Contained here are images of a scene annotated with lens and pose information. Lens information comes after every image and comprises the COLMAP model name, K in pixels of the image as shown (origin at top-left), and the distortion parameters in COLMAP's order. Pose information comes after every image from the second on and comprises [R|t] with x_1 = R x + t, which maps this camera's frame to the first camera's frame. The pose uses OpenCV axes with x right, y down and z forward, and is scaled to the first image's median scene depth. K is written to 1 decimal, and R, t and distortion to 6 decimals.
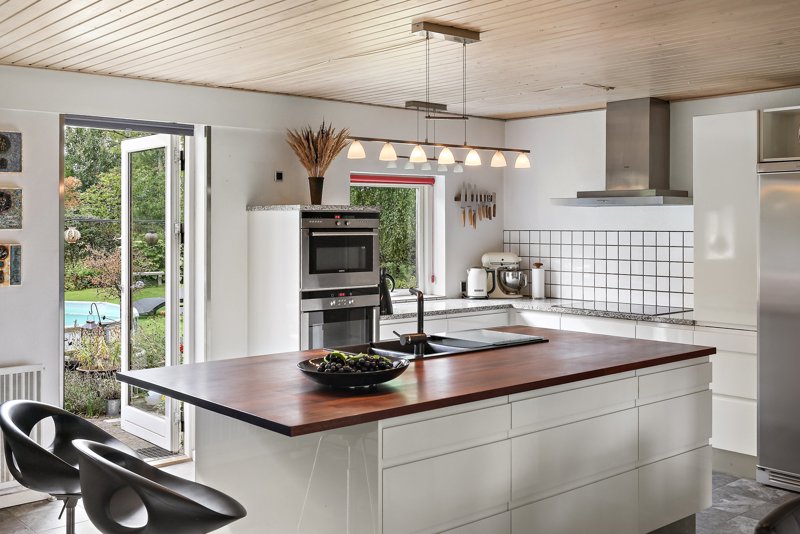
lens RADIAL K [[853.0, 0, 413.8], [0, 853.0, 234.8], [0, 0, 1]] dist [-0.004991, 0.000000]
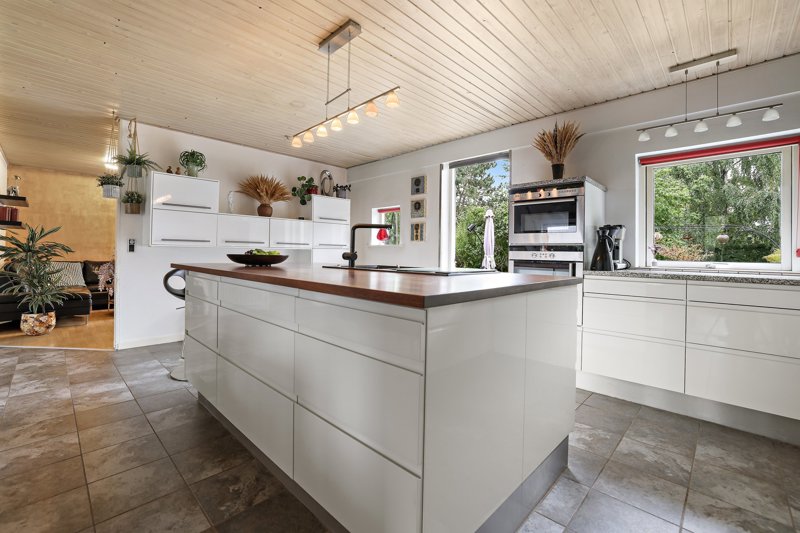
lens RADIAL K [[353.2, 0, 398.3], [0, 353.2, 251.3], [0, 0, 1]] dist [-0.008634, 0.002711]
pose [[0.046351, -0.002409, -0.998922, 0.426774], [-0.024889, 0.999684, -0.003566, 0.077652], [0.998615, 0.025028, 0.046276, 0.730435]]
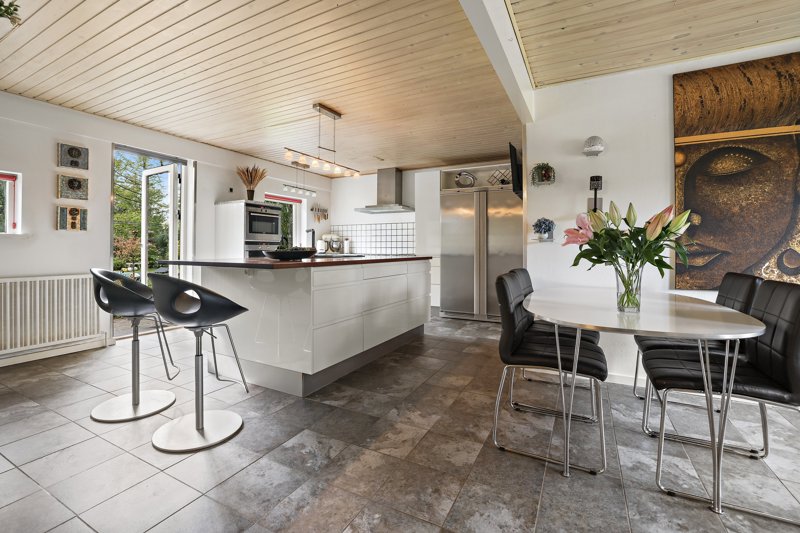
lens RADIAL K [[353.2, 0, 393.0], [0, 353.2, 245.8], [0, 0, 1]] dist [-0.008634, 0.002711]
pose [[0.945411, 0.004537, 0.325850, -0.064884], [-0.000178, 0.999910, -0.013406, 0.084556], [-0.325881, 0.012617, 0.945326, 0.046897]]
